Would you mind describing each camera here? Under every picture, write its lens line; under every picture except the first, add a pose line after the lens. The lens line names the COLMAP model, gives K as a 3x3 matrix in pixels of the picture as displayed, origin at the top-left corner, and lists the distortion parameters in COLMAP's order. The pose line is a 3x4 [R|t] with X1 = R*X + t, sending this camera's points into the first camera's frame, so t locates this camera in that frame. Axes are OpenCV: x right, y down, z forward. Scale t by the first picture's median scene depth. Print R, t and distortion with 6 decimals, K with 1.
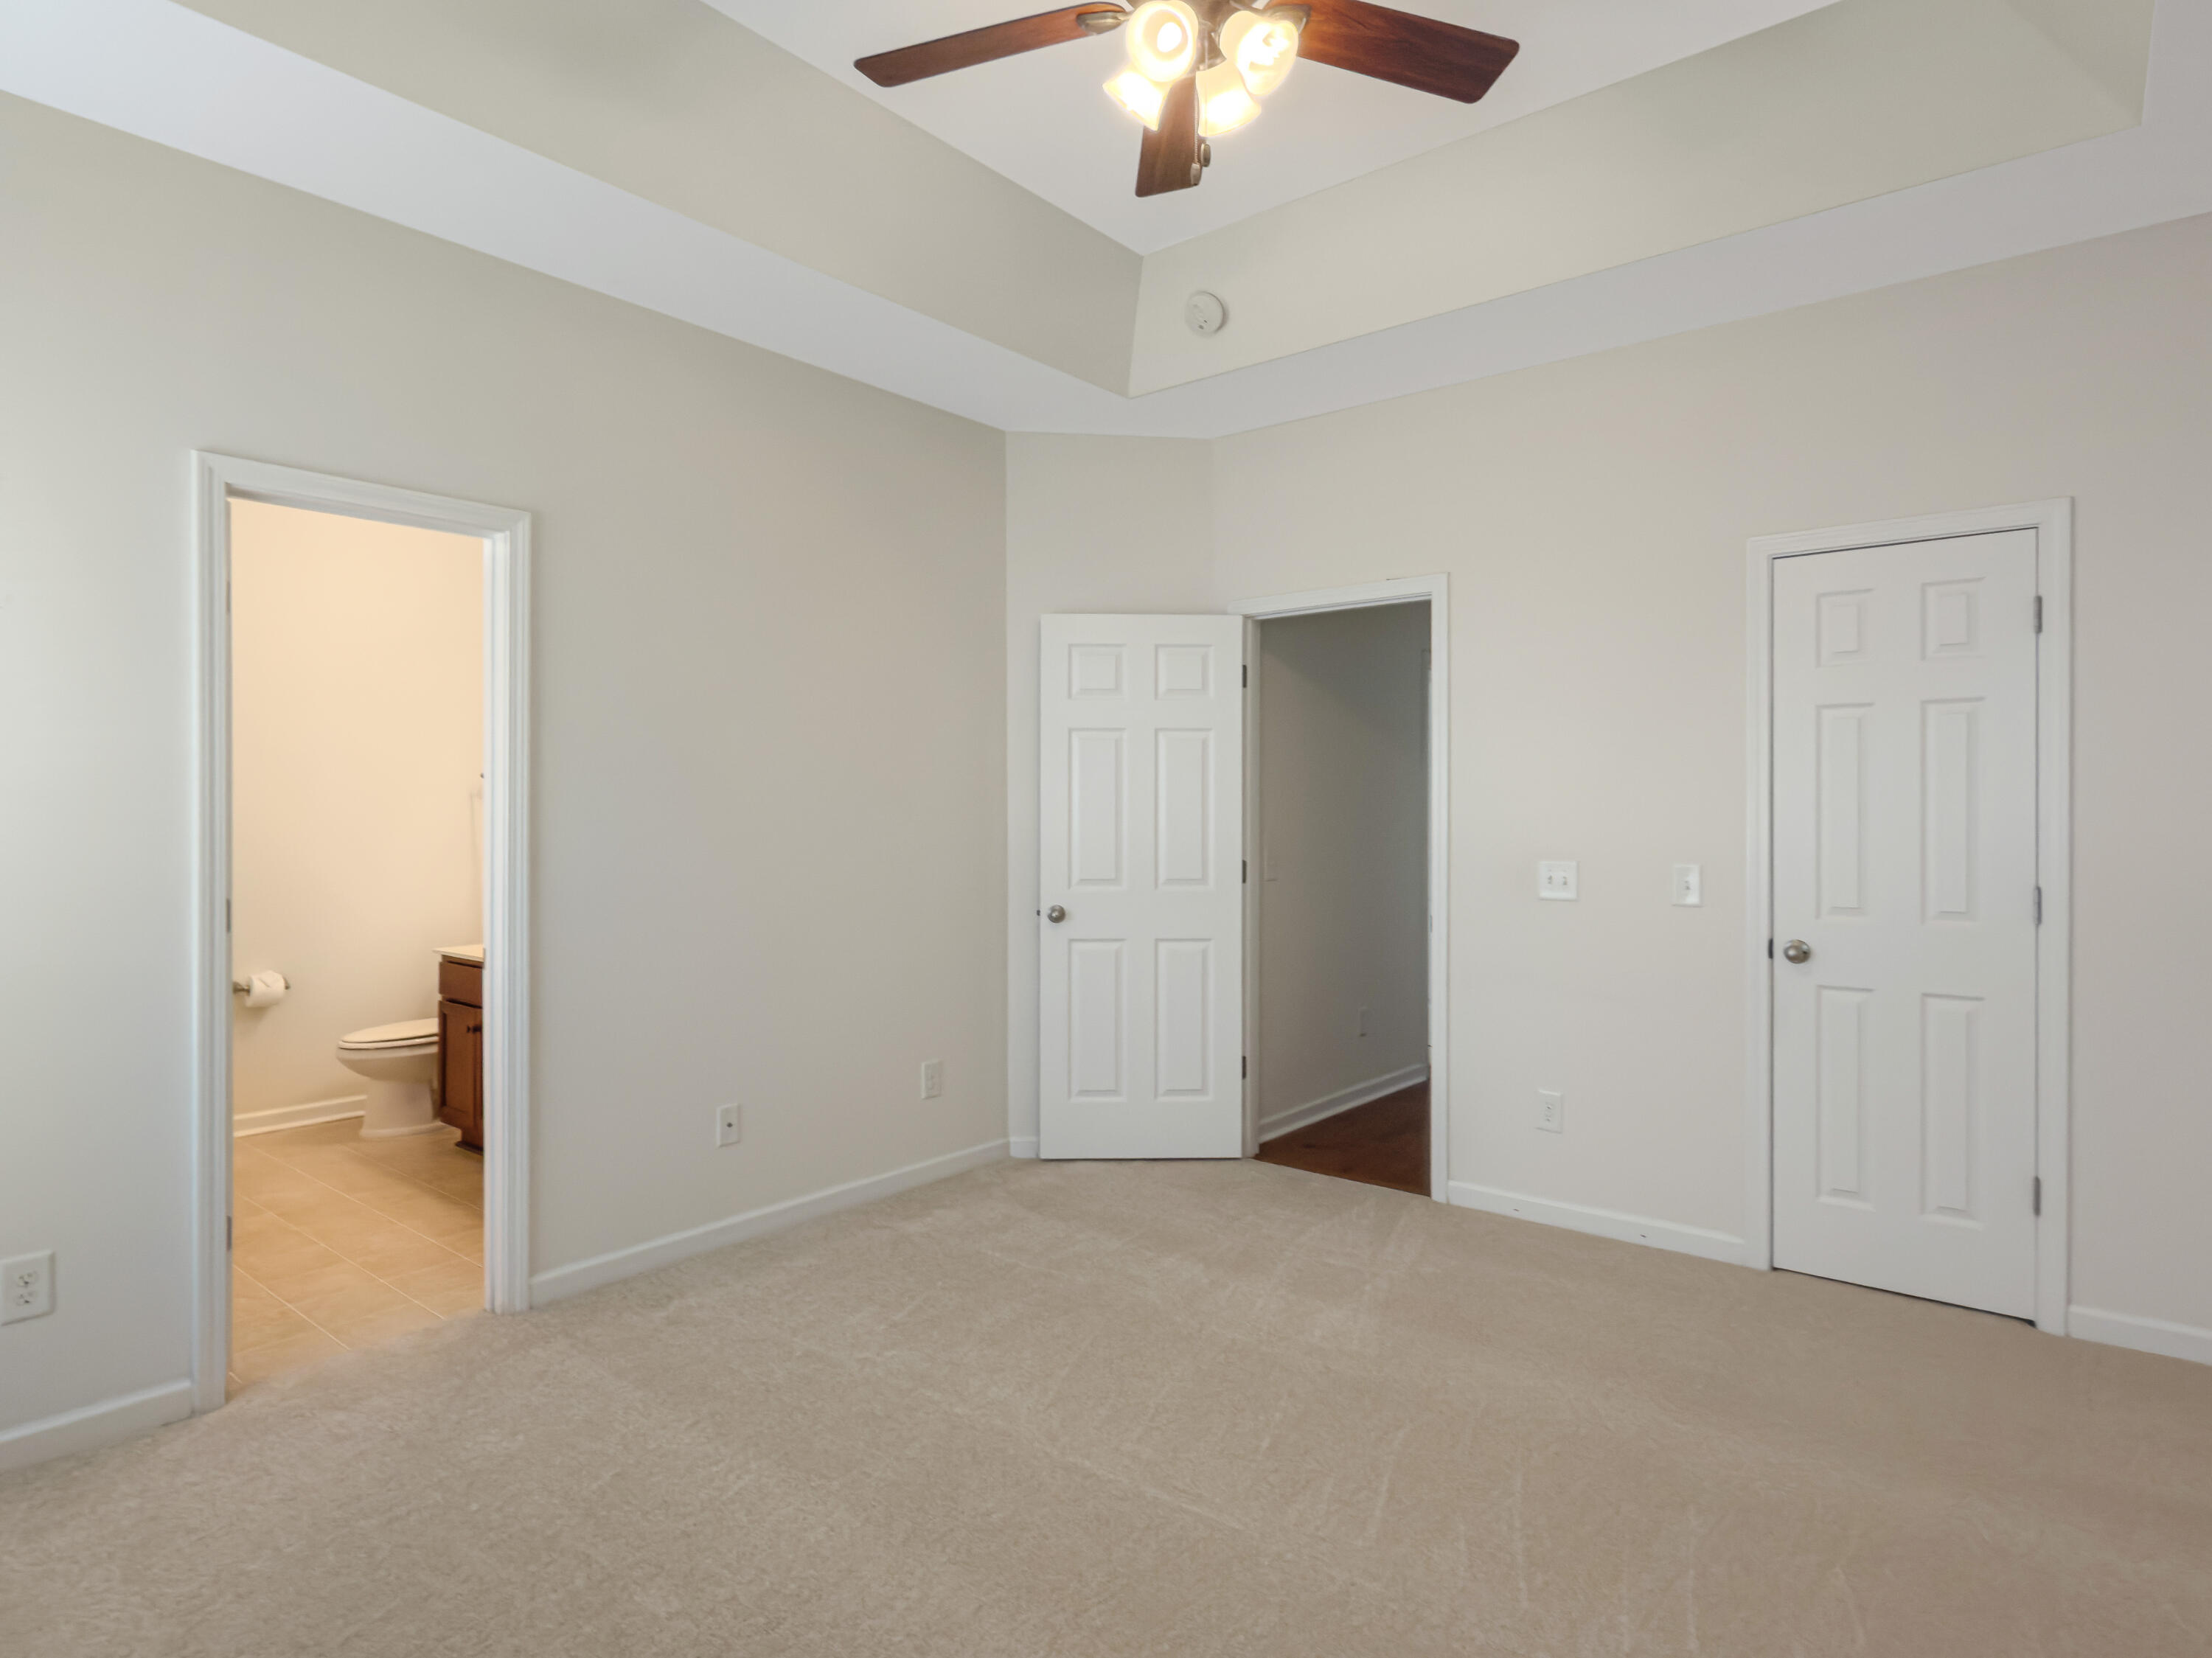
lens RADIAL K [[1233.8, 0, 1104.6], [0, 1233.8, 802.5], [0, 0, 1]] dist [0.000266, -0.000796]
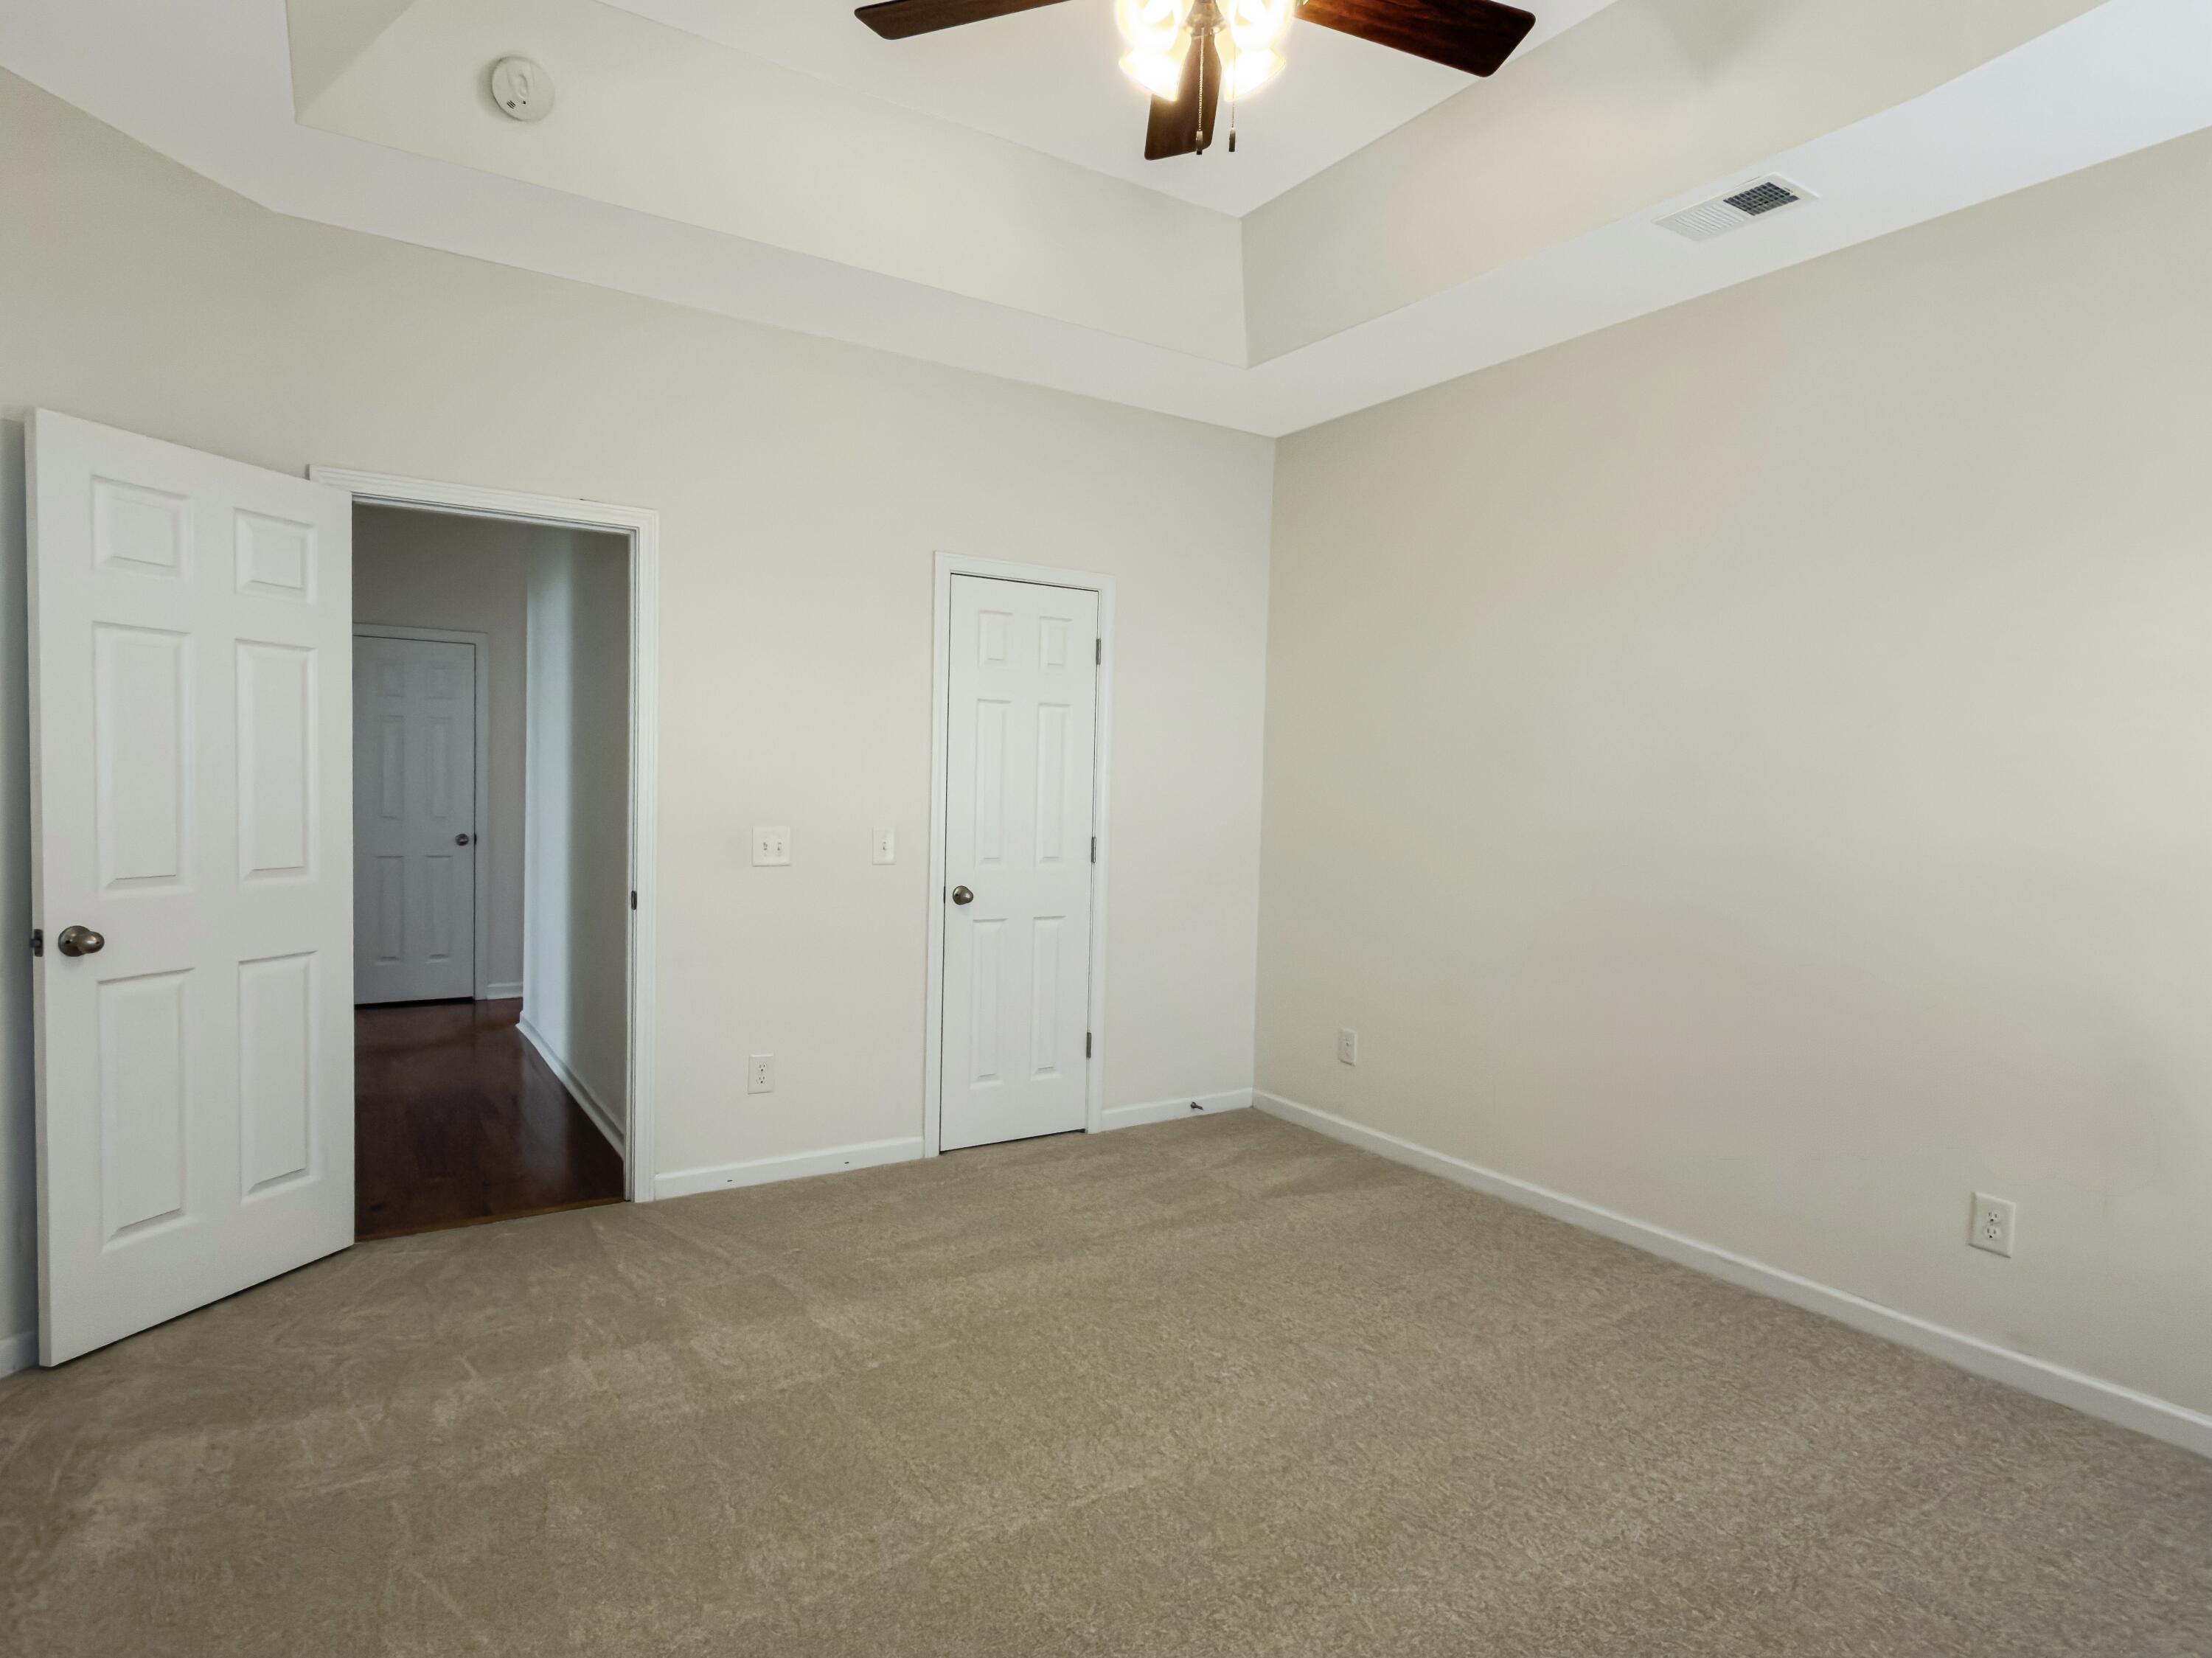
lens RADIAL K [[1242.3, 0, 1106.0], [0, 1242.3, 829.0], [0, 0, 1]] dist [0.001431, -0.000863]
pose [[0.305221, -0.027371, 0.951888, -0.533041], [-0.029812, 0.998822, 0.038279, 0.001497], [-0.951815, -0.040061, 0.304046, 0.438717]]
